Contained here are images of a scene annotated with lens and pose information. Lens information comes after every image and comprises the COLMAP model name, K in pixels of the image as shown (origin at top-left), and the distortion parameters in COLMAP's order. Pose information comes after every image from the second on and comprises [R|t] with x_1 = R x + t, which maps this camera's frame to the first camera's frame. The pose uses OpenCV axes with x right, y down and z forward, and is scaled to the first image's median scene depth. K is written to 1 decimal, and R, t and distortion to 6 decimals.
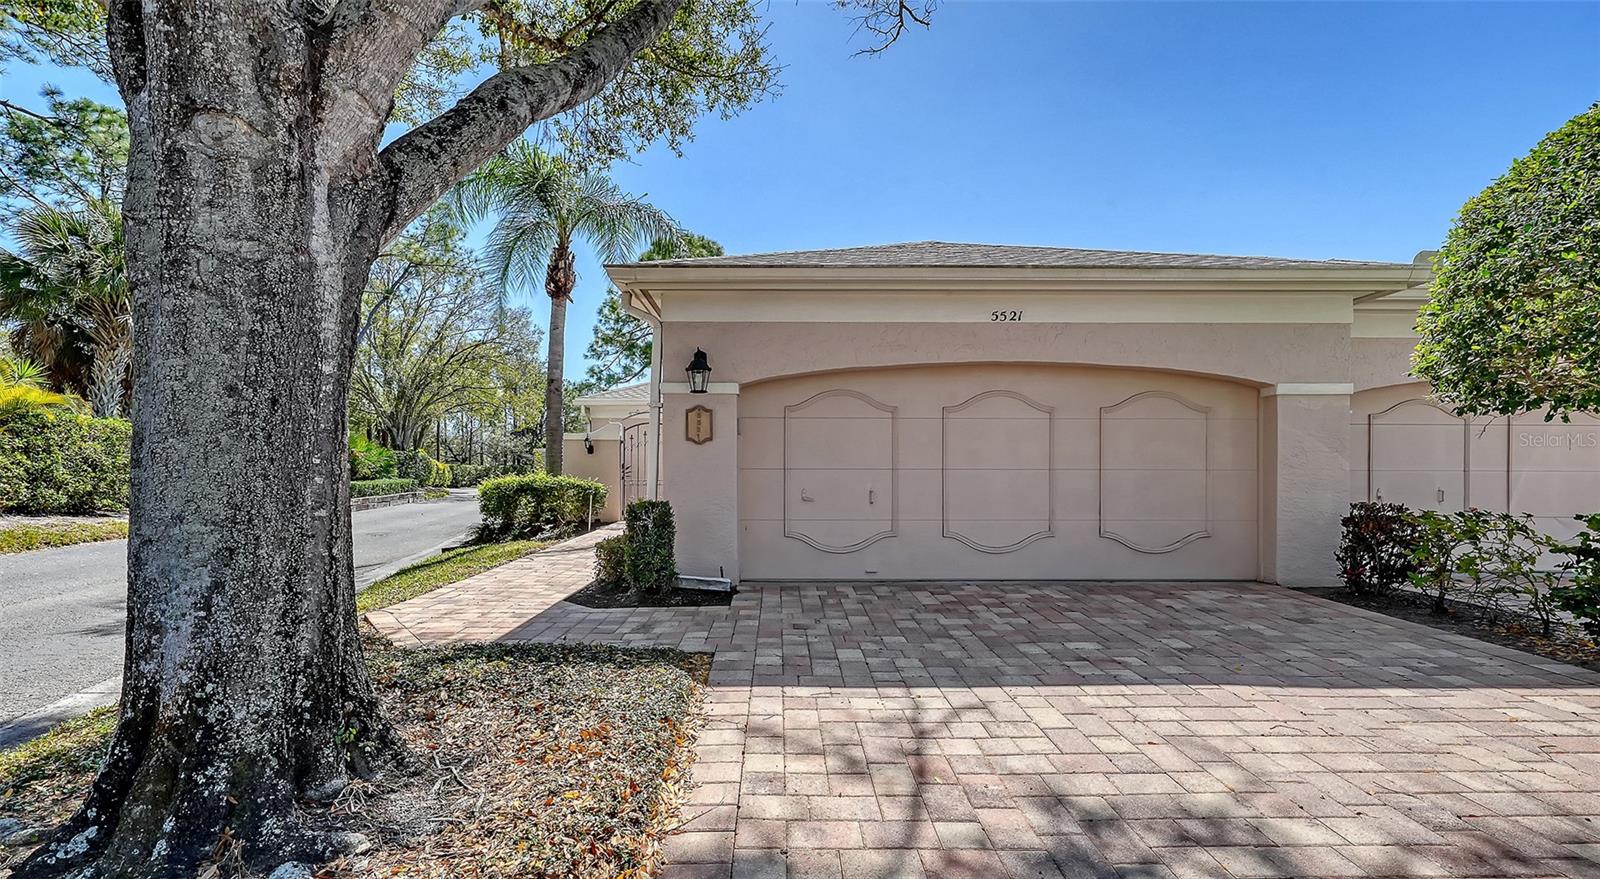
lens RADIAL K [[669.0, 0, 830.5], [0, 669.0, 484.6], [0, 0, 1]] dist [0.007697, -0.000349]
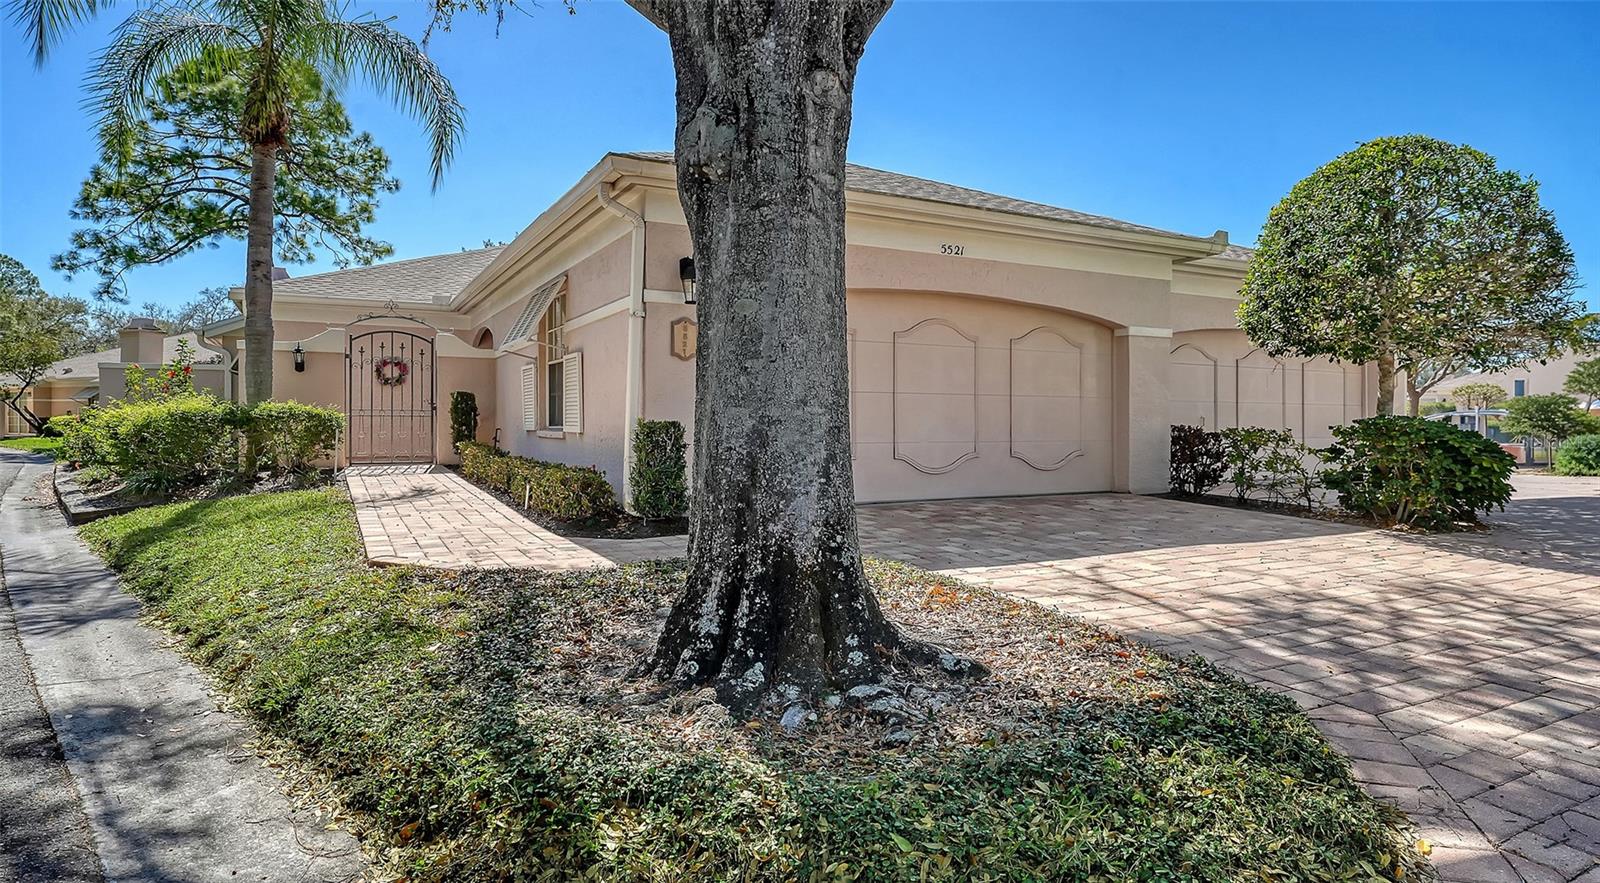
lens RADIAL K [[903.4, 0, 807.7], [0, 903.4, 427.2], [0, 0, 1]] dist [0.018950, 0.001414]
pose [[0.878102, -0.002740, 0.478466, -0.637404], [0.006411, 0.999961, -0.006040, 0.038674], [-0.478431, 0.008372, 0.878085, -0.154198]]
